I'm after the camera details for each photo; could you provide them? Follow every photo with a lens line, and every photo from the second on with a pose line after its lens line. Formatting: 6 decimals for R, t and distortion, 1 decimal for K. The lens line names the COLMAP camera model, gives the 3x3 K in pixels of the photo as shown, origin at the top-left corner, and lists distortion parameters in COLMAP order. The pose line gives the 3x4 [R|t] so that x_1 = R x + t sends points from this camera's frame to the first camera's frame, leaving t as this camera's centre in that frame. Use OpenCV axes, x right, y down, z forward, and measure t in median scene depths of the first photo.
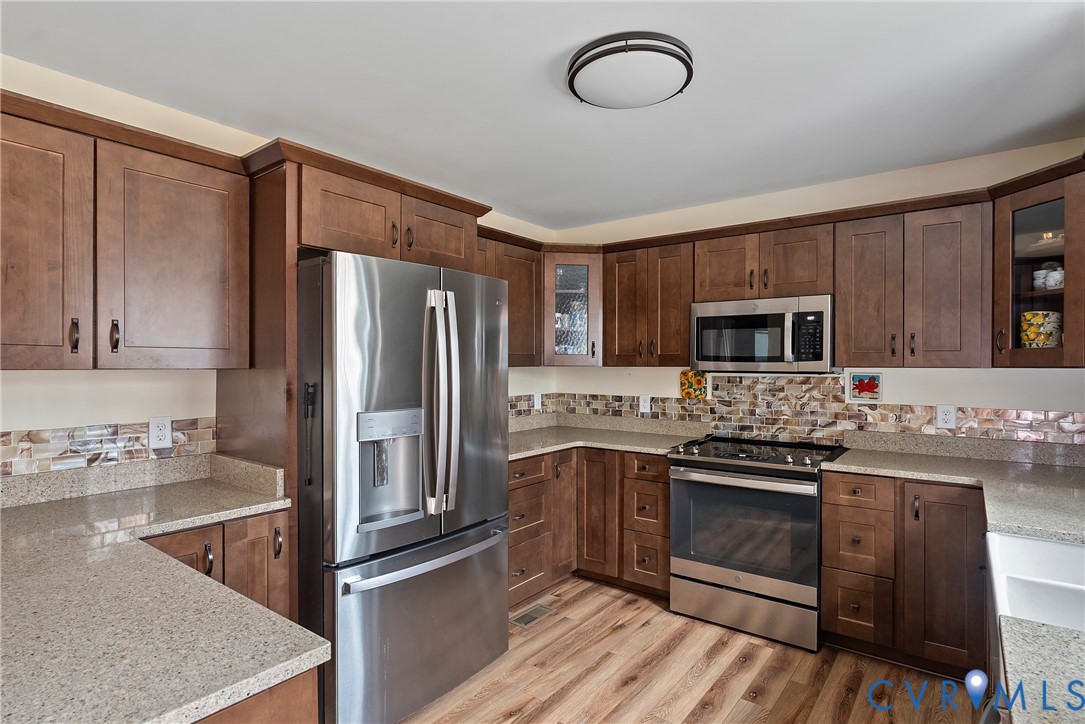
lens RADIAL K [[546.2, 0, 548.4], [0, 546.2, 366.7], [0, 0, 1]] dist [-0.005665, 0.004514]
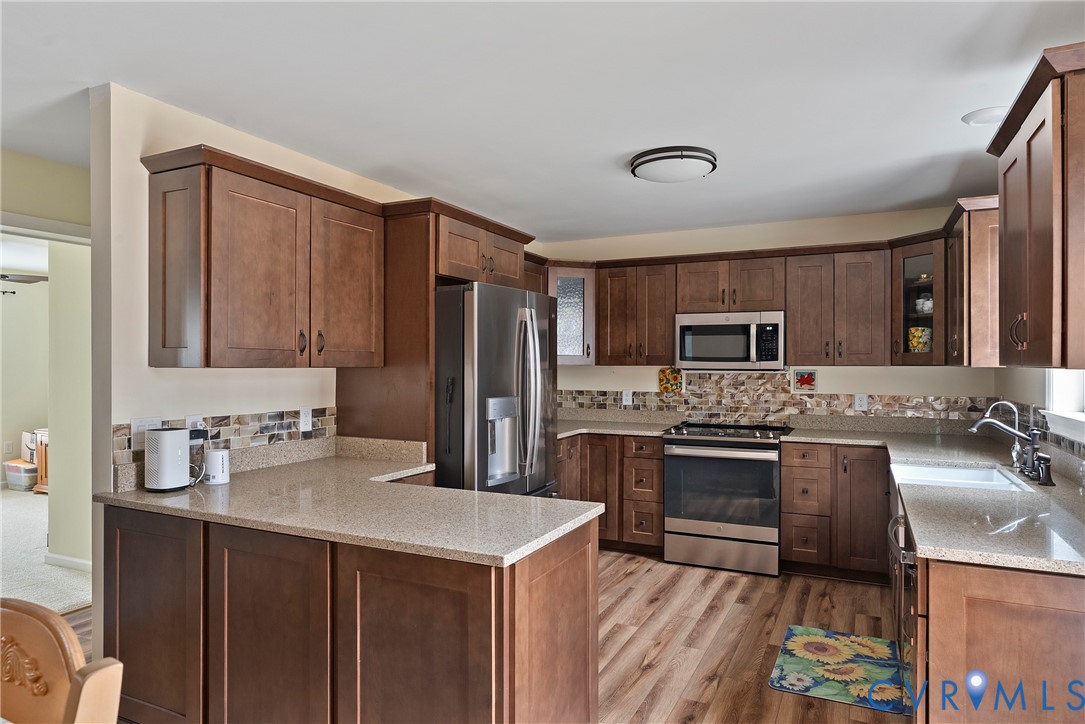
lens RADIAL K [[658.5, 0, 537.7], [0, 658.5, 363.1], [0, 0, 1]] dist [0.005288, -0.002023]
pose [[0.980639, 0.000086, 0.195823, -0.420508], [0.000863, 0.999988, -0.004763, 0.001610], [-0.195821, 0.004840, 0.980628, -0.498840]]
